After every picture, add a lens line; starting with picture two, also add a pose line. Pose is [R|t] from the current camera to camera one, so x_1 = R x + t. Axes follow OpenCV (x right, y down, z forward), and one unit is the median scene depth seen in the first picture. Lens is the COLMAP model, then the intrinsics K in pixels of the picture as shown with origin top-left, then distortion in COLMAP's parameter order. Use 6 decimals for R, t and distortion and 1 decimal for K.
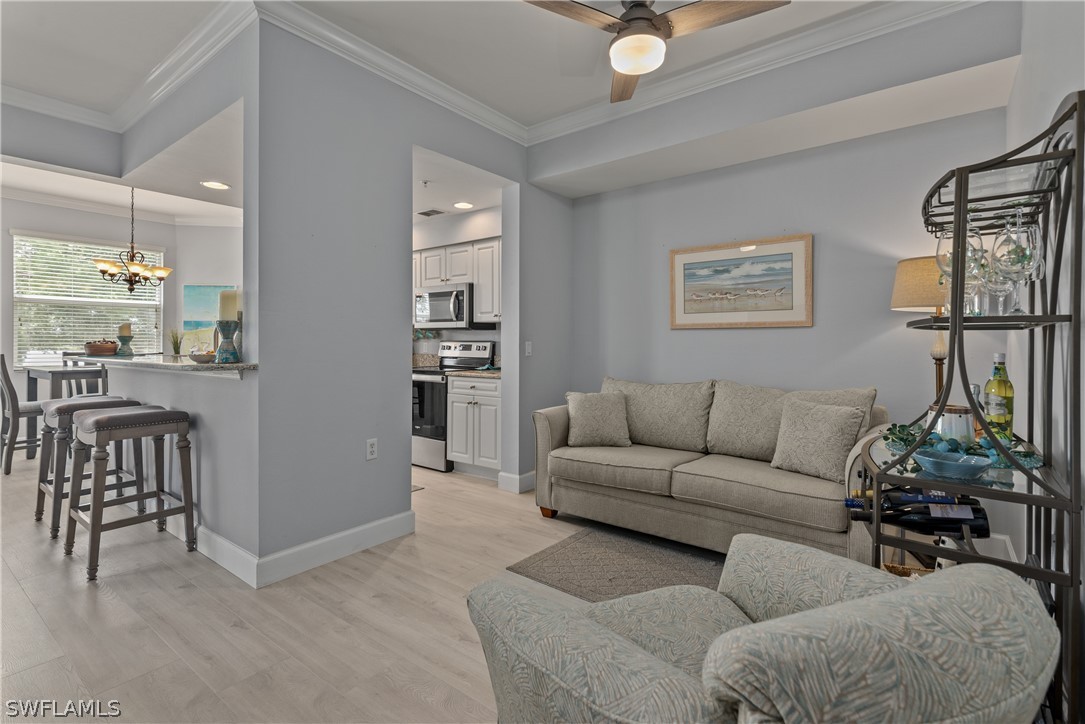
lens RADIAL K [[451.5, 0, 507.0], [0, 451.5, 341.2], [0, 0, 1]] dist [0.002398, 0.000033]
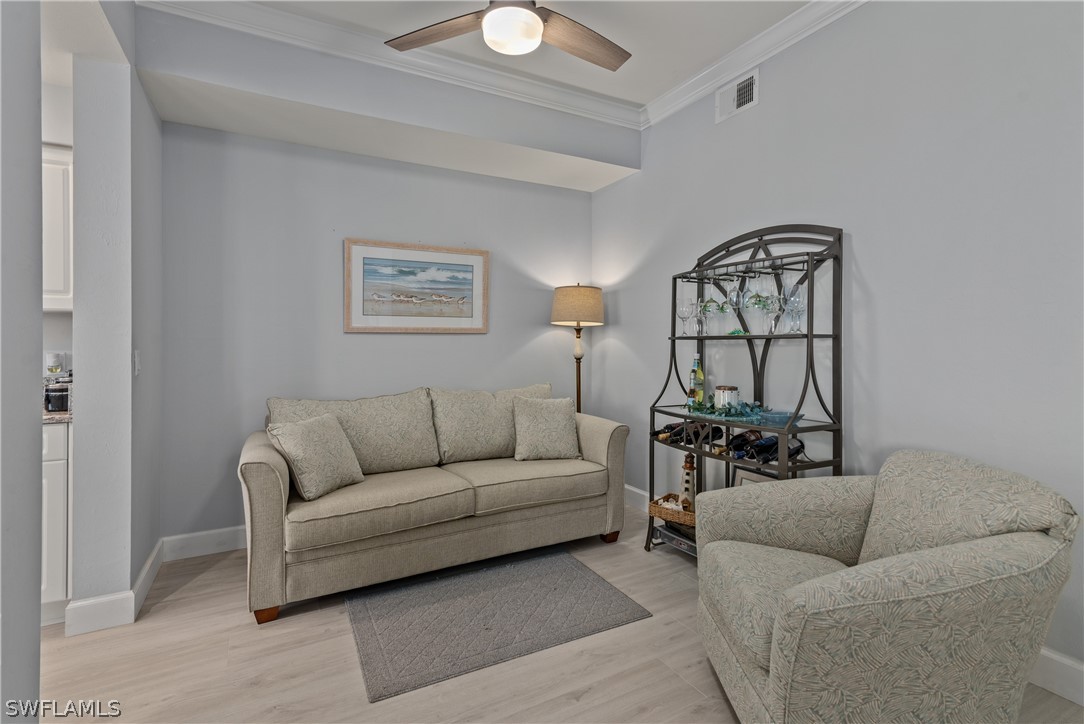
lens RADIAL K [[494.7, 0, 545.2], [0, 494.7, 348.6], [0, 0, 1]] dist [0.007713, -0.000657]
pose [[0.423671, -0.011703, 0.905740, -0.381261], [0.004516, 0.999931, 0.010808, -0.007005], [-0.905805, -0.000489, 0.423695, 0.338027]]
